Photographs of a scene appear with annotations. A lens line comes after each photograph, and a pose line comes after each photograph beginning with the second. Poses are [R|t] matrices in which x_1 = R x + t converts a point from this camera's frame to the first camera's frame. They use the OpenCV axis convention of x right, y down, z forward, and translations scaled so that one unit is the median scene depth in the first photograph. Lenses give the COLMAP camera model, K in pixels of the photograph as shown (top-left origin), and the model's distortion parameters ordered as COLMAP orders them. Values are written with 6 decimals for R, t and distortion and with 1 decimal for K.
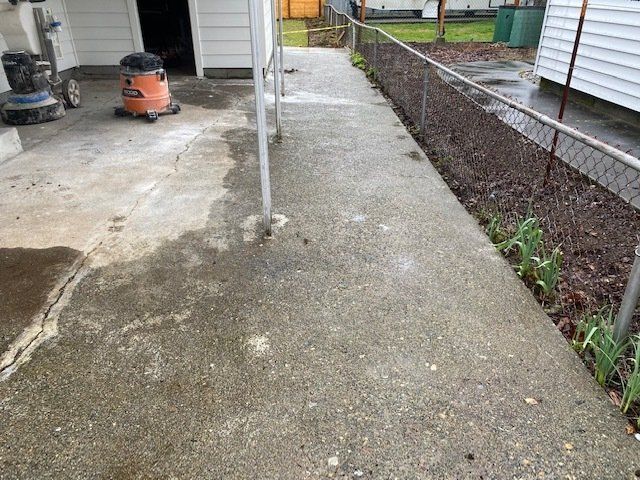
lens RADIAL K [[486.8, 0, 320.0], [0, 486.8, 240.0], [0, 0, 1]] dist [0.049804, -0.002816]
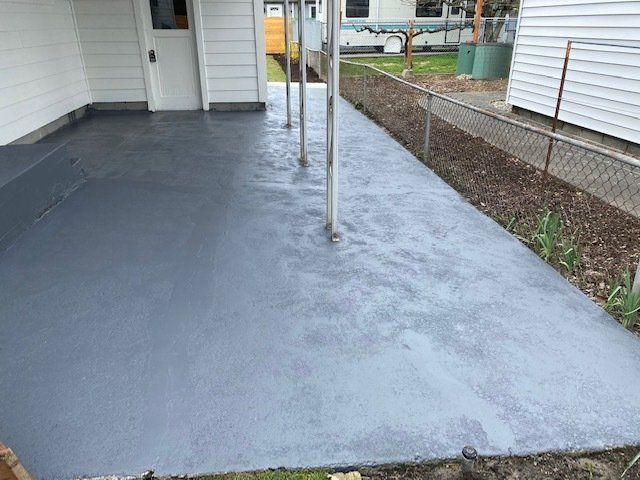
lens RADIAL K [[486.8, 0, 320.0], [0, 486.8, 240.0], [0, 0, 1]] dist [0.049804, -0.002816]
pose [[0.996548, -0.038677, 0.073459, -0.088353], [0.042909, 0.997456, -0.056931, 0.023088], [-0.071070, 0.059886, 0.995672, -0.073509]]
